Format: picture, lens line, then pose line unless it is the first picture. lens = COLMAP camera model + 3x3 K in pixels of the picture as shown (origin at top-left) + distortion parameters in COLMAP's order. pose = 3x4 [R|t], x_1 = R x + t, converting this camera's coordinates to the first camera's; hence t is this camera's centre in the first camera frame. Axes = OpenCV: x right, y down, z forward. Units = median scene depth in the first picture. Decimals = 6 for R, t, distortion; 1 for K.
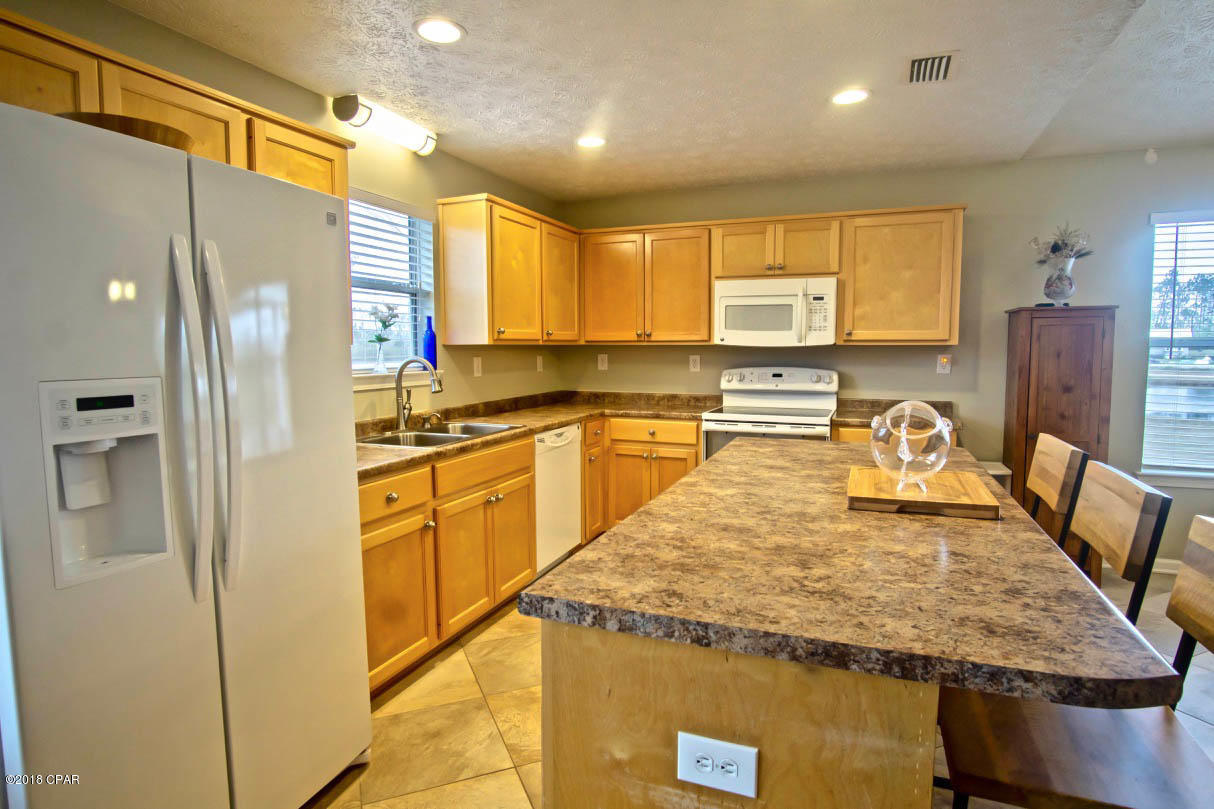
lens RADIAL K [[642.7, 0, 607.0], [0, 642.7, 404.5], [0, 0, 1]] dist [-0.026457, 0.000584]
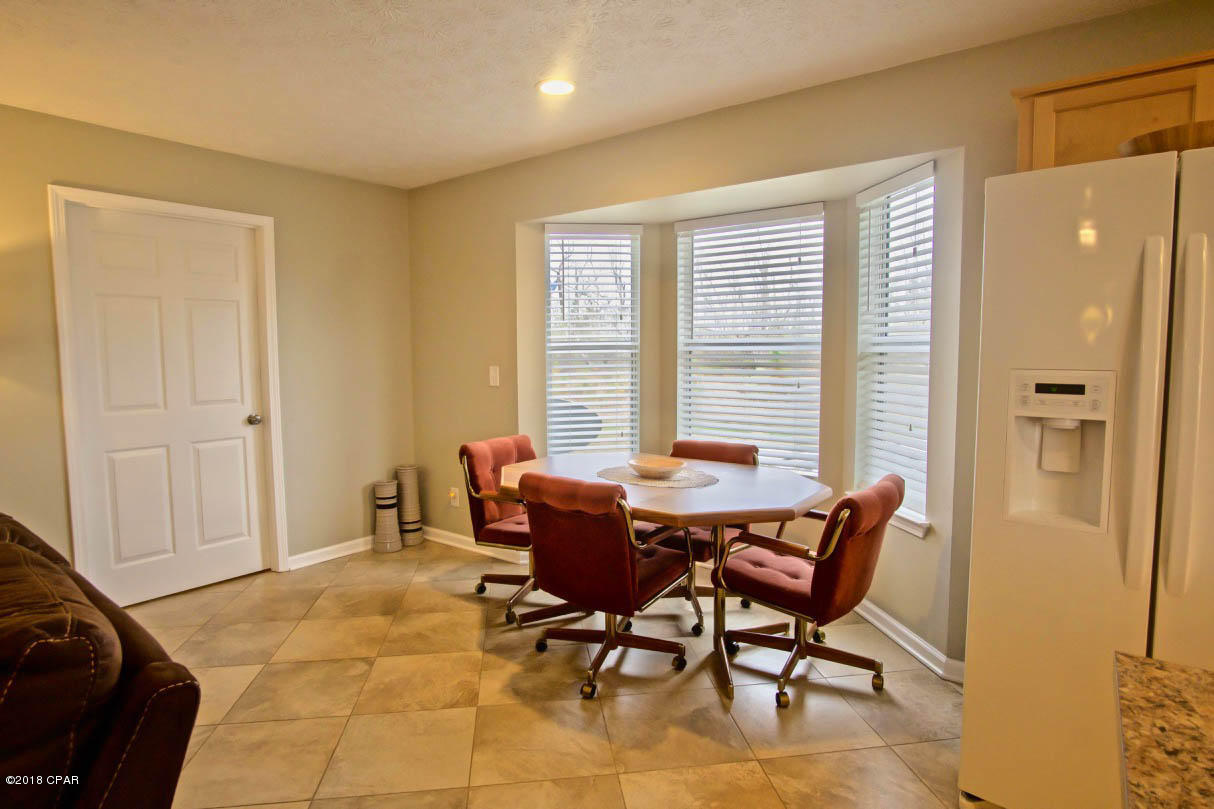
lens RADIAL K [[642.7, 0, 607.0], [0, 642.7, 404.5], [0, 0, 1]] dist [-0.026457, 0.000584]
pose [[-0.270006, 0.090743, -0.958573, 0.573423], [-0.079106, 0.990093, 0.116009, -0.041178], [0.959604, 0.107152, -0.260153, 0.411321]]
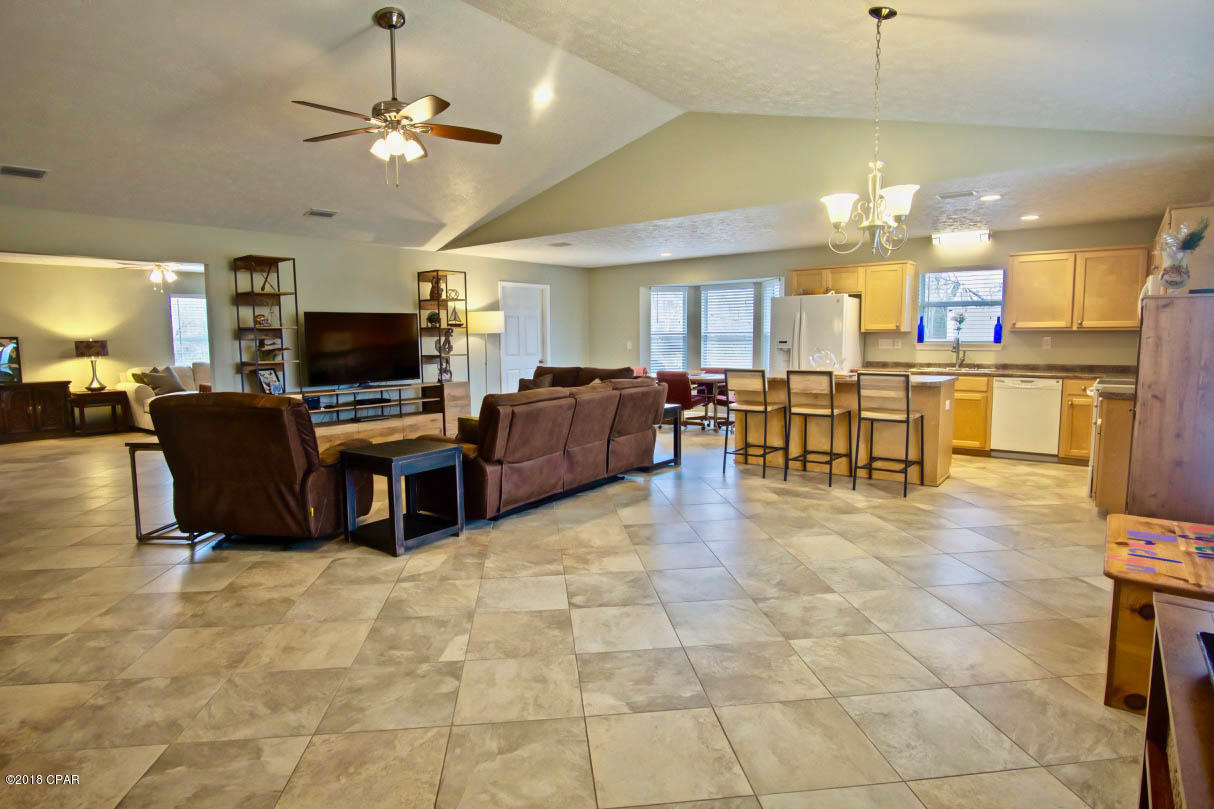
lens RADIAL K [[642.7, 0, 607.0], [0, 642.7, 404.5], [0, 0, 1]] dist [-0.026457, 0.000584]
pose [[-0.288487, 0.110681, -0.951065, 4.956756], [-0.075804, 0.987538, 0.137919, -0.116648], [0.954478, 0.111882, -0.276502, 1.012082]]
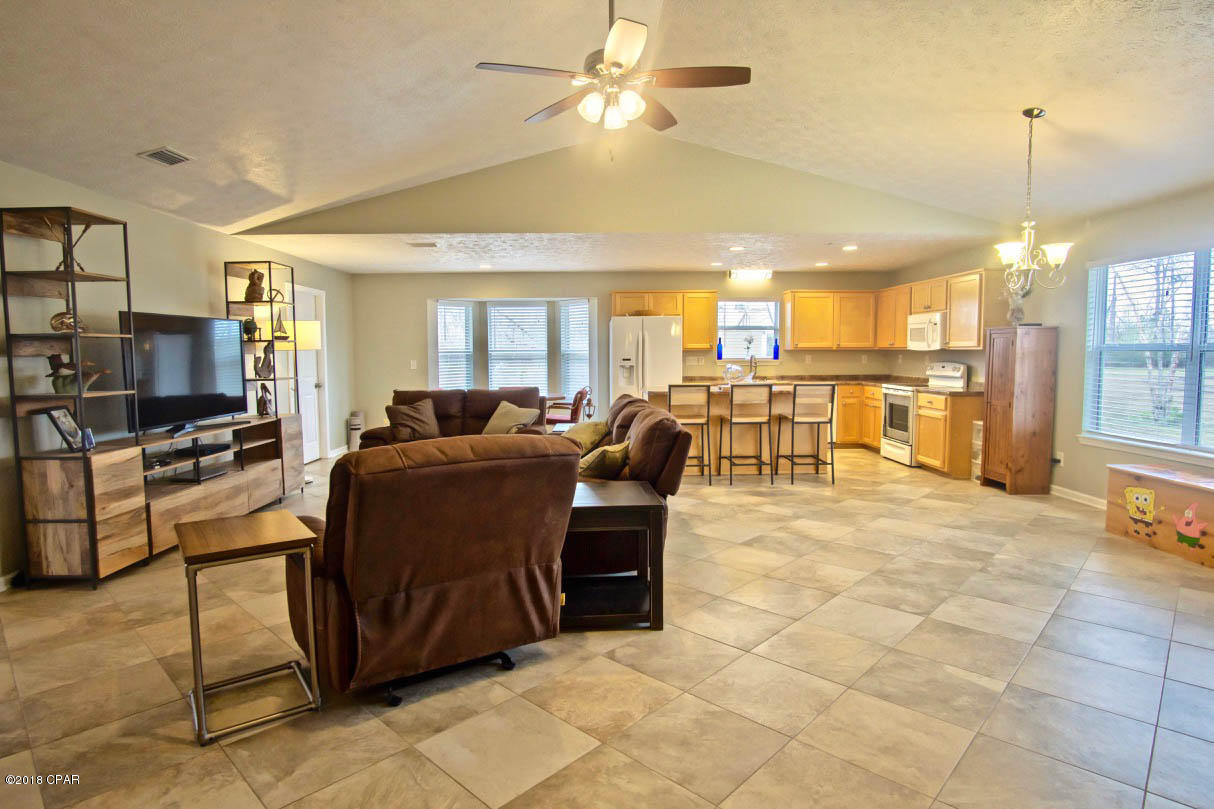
lens RADIAL K [[642.7, 0, 607.0], [0, 642.7, 404.5], [0, 0, 1]] dist [-0.026457, 0.000584]
pose [[0.384741, 0.077333, -0.919780, 4.544707], [-0.079577, 0.995553, 0.050417, 0.120512], [0.919588, 0.053796, 0.389184, -1.492695]]
